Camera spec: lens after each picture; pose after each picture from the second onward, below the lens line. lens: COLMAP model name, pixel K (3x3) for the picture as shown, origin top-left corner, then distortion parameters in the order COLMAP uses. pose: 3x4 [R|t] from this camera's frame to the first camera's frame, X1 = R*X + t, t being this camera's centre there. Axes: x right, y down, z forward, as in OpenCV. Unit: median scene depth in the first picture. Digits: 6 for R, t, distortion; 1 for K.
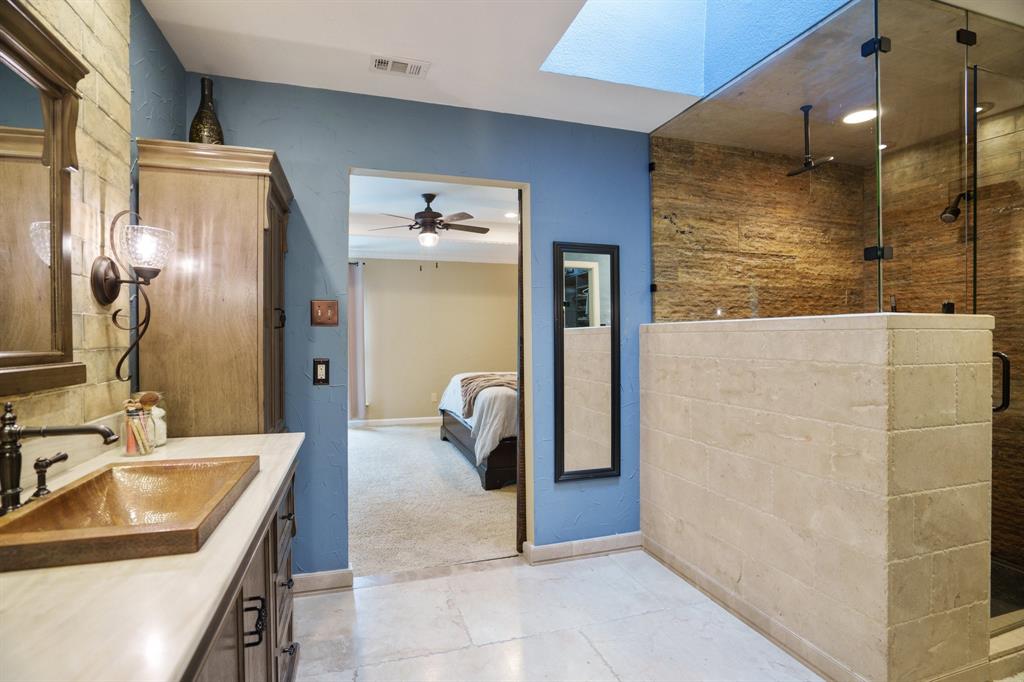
lens RADIAL K [[486.0, 0, 510.2], [0, 486.0, 338.8], [0, 0, 1]] dist [-0.038172, 0.009142]
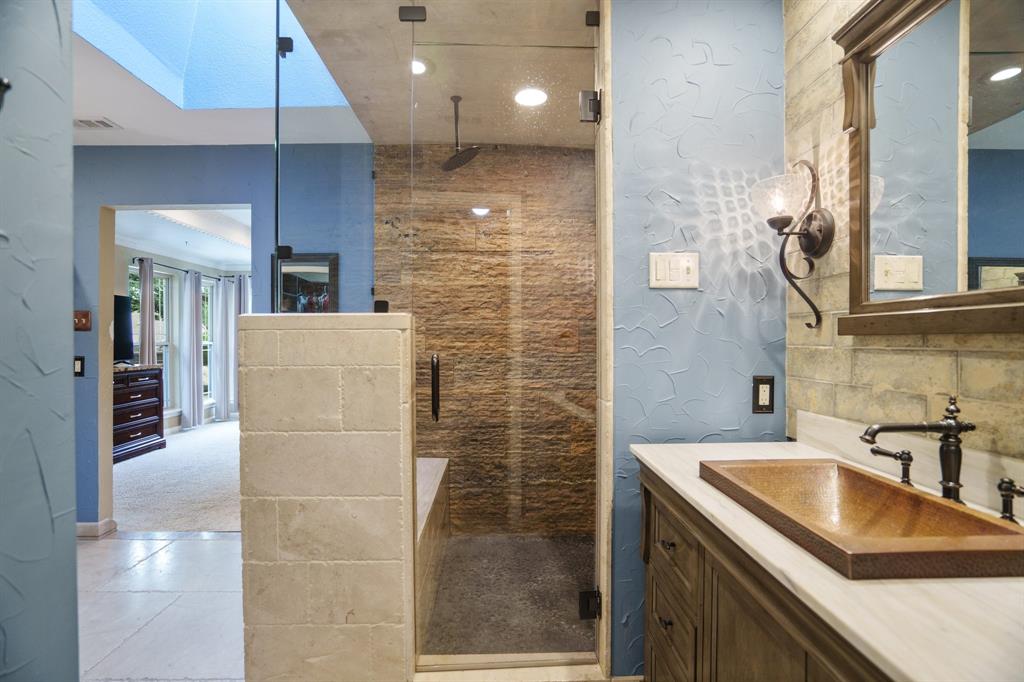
lens RADIAL K [[486.0, 0, 578.3], [0, 486.0, 339.9], [0, 0, 1]] dist [-0.038172, 0.009142]
pose [[0.964736, -0.002630, -0.263204, 0.964898], [0.002608, 0.999997, -0.000433, 0.000553], [0.263205, -0.000269, 0.964740, 0.114296]]
